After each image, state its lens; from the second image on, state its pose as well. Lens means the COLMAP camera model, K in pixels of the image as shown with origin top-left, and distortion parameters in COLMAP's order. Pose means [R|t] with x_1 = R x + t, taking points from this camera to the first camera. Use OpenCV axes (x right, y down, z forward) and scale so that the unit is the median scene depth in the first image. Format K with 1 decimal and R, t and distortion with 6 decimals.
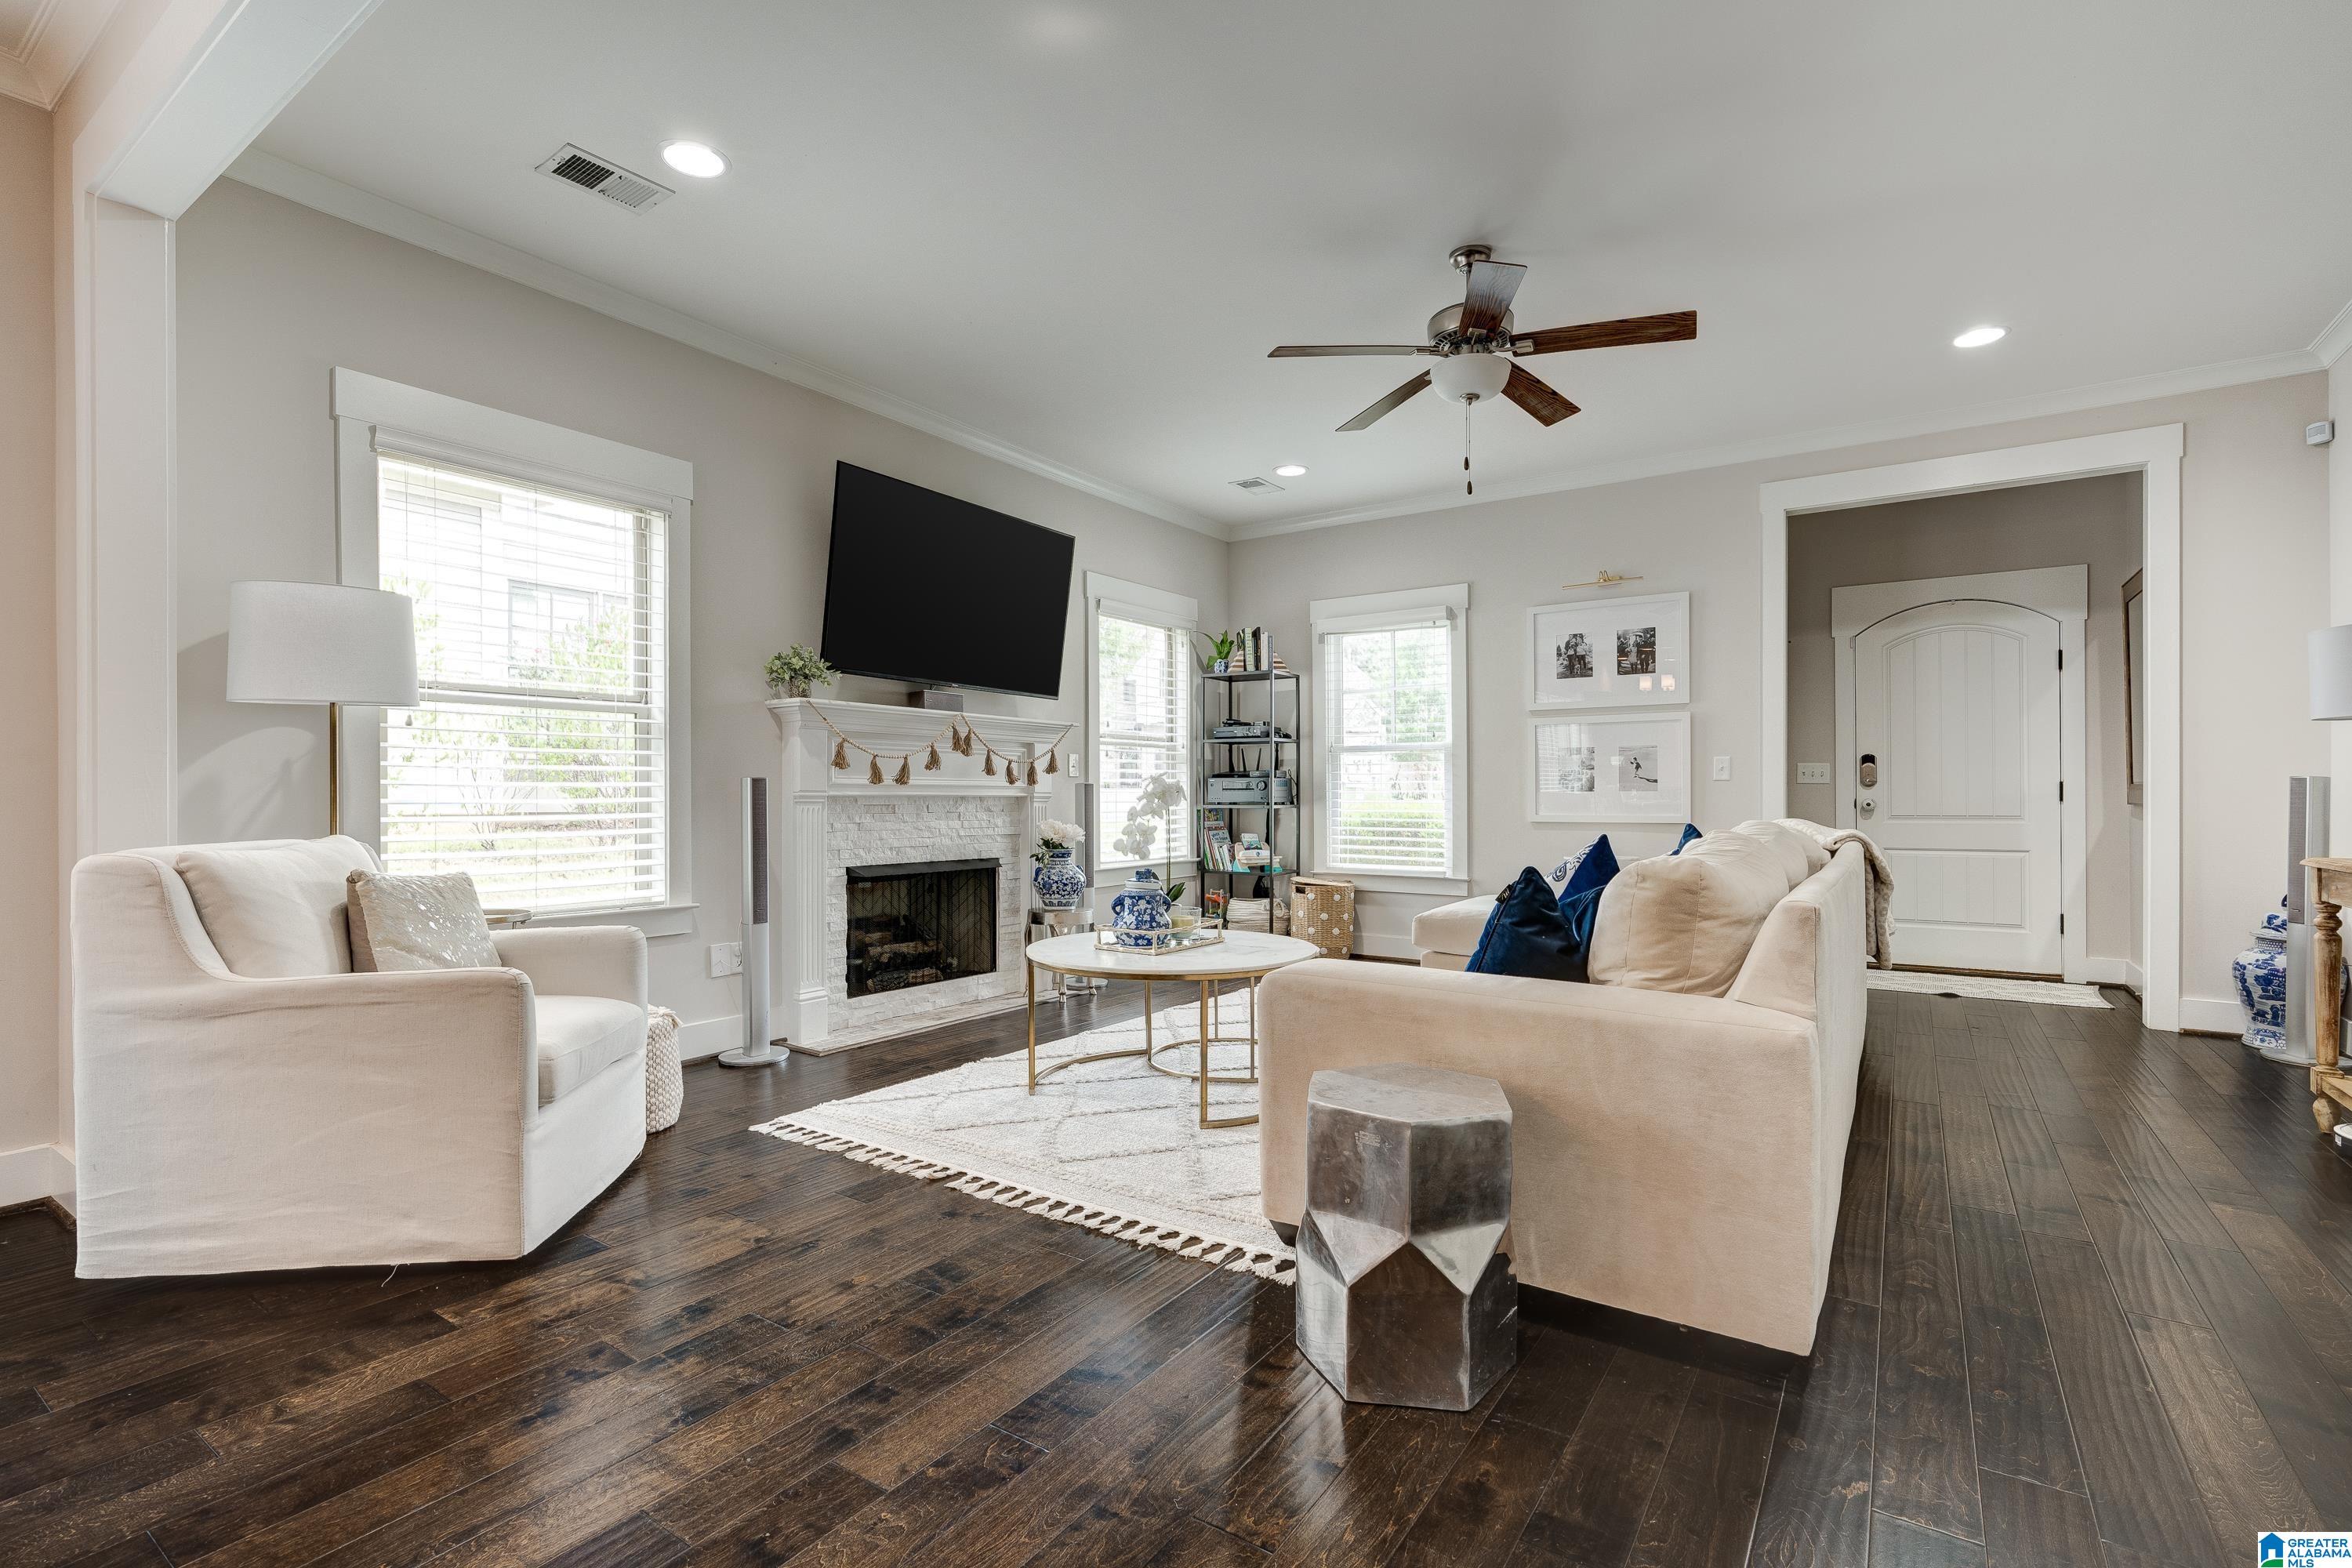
lens RADIAL K [[1080.5, 0, 1169.4], [0, 1080.5, 789.6], [0, 0, 1]] dist [-0.005440, -0.000363]
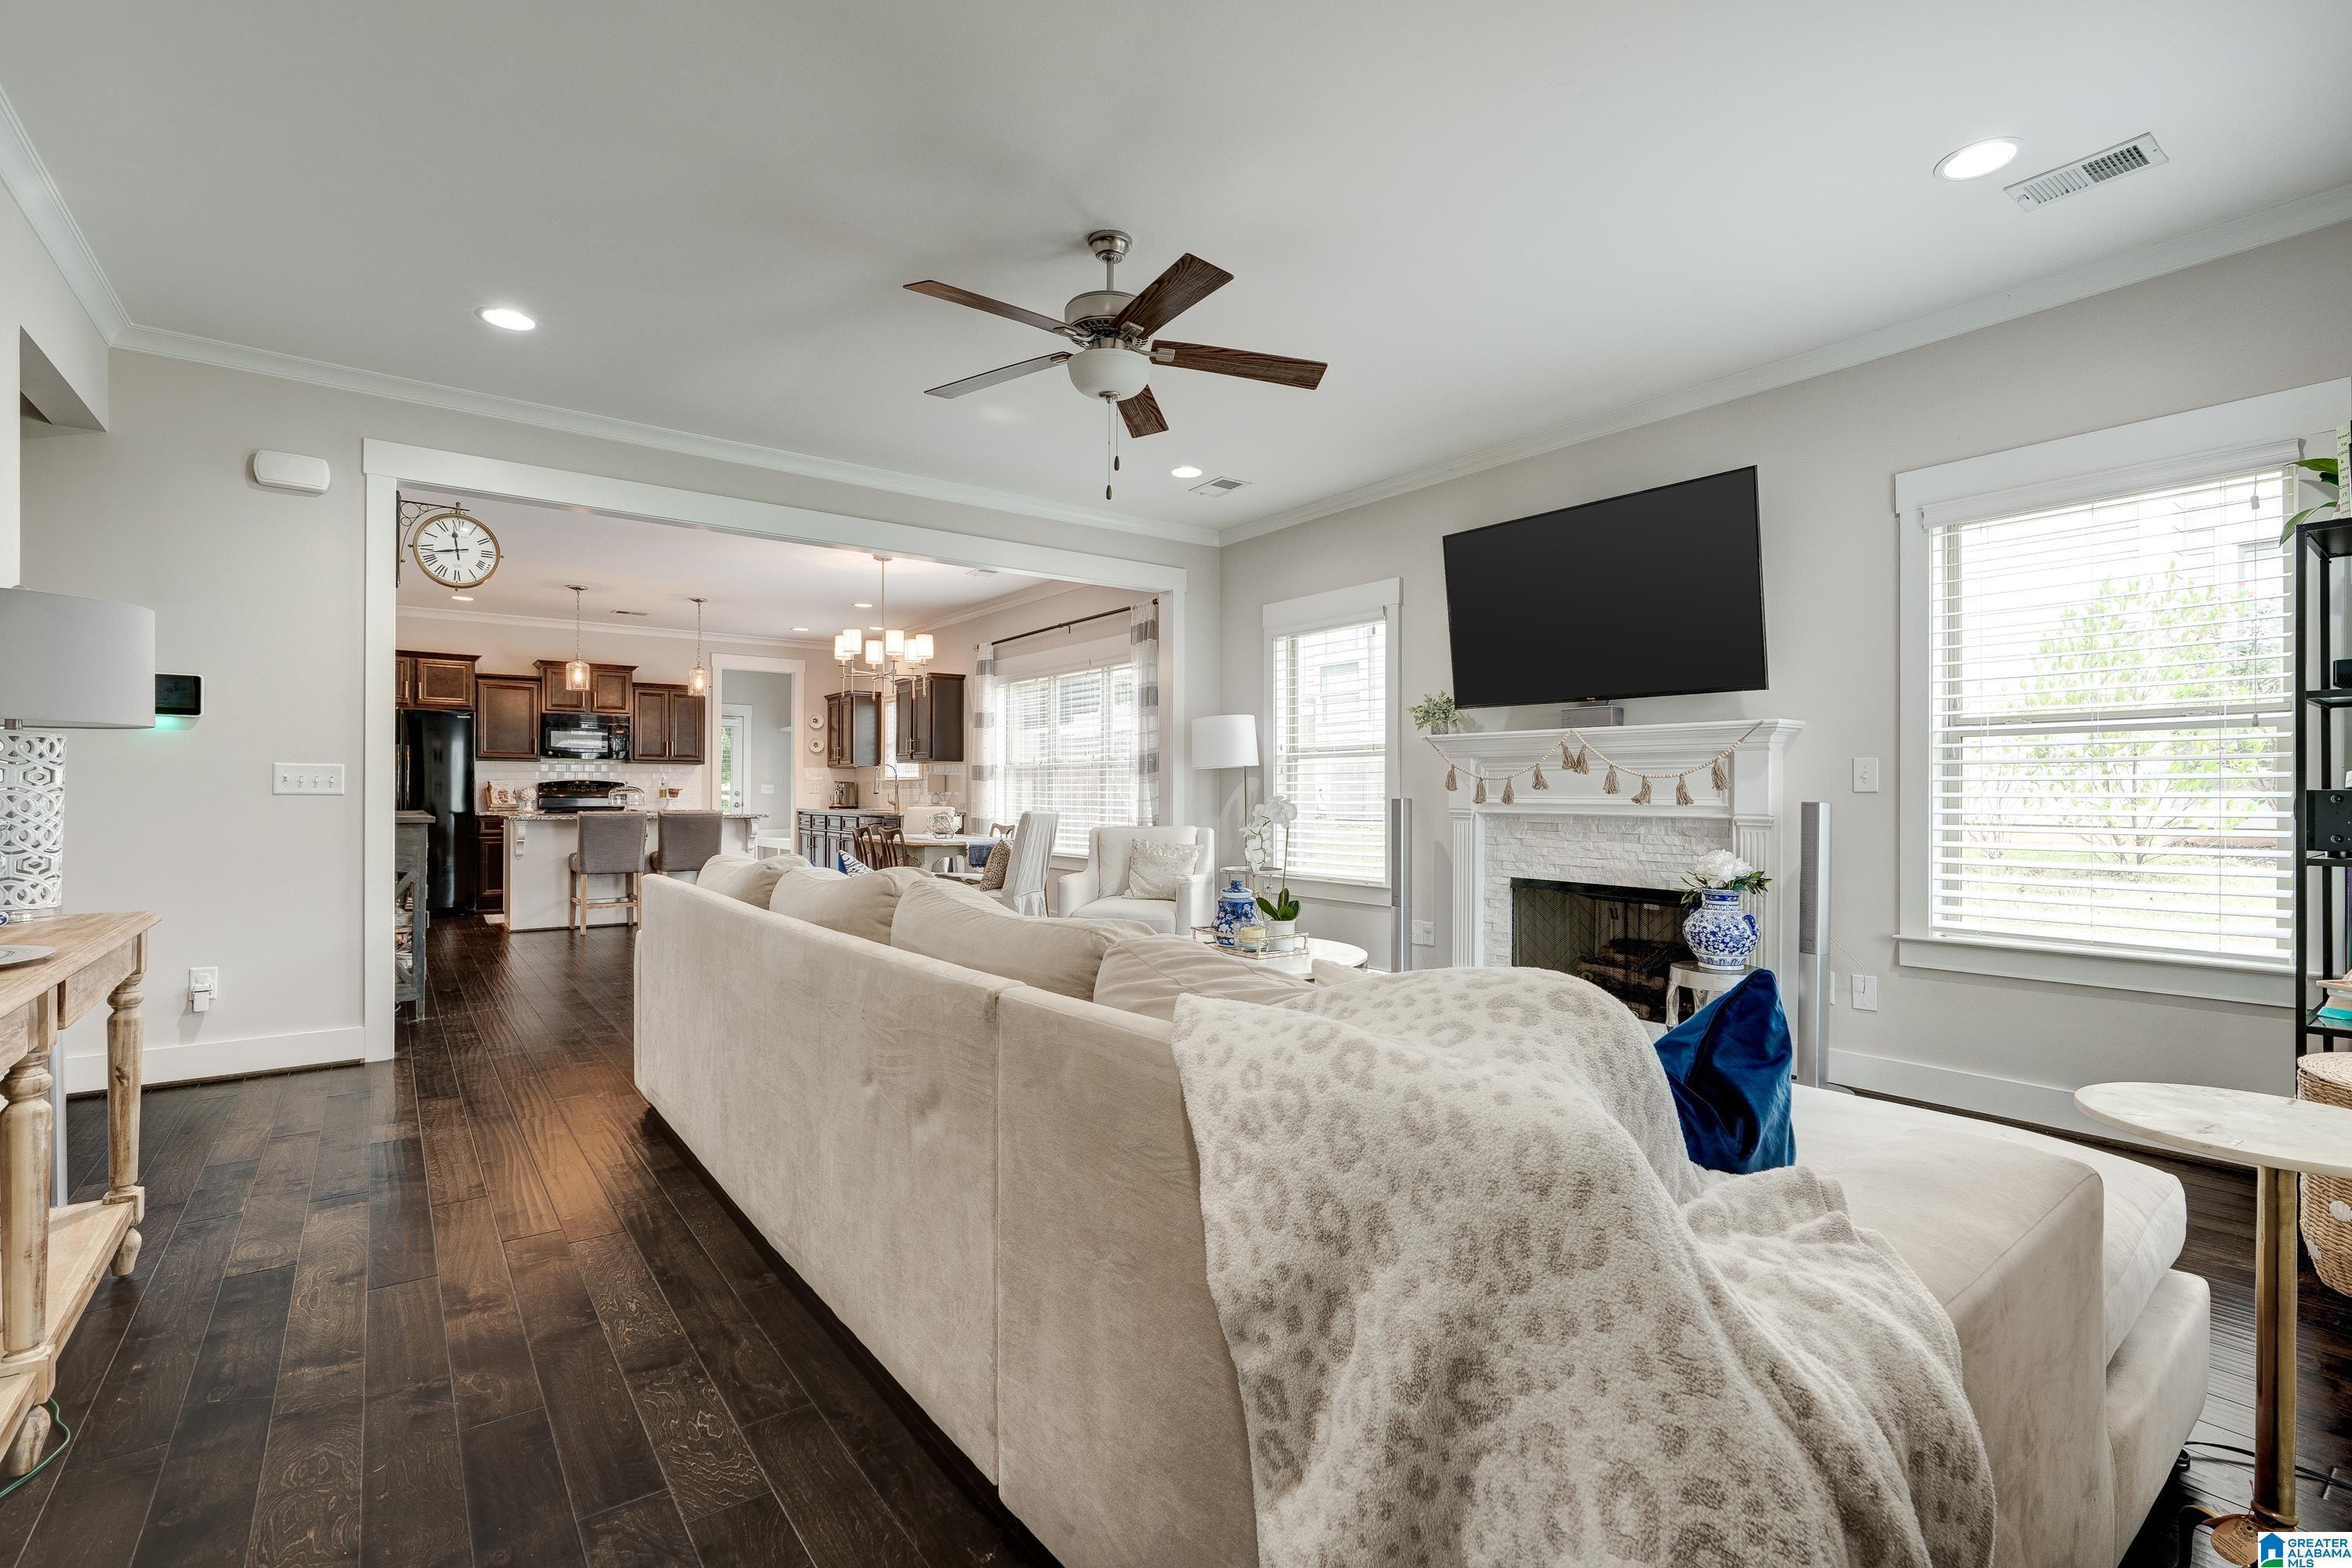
lens RADIAL K [[1080.5, 0, 1167.6], [0, 1080.5, 786.5], [0, 0, 1]] dist [-0.005440, -0.000363]
pose [[-0.327372, -0.003707, -0.944888, 0.860694], [0.001712, 0.999988, -0.004516, -0.017537], [0.944894, -0.003096, -0.327362, 1.007854]]
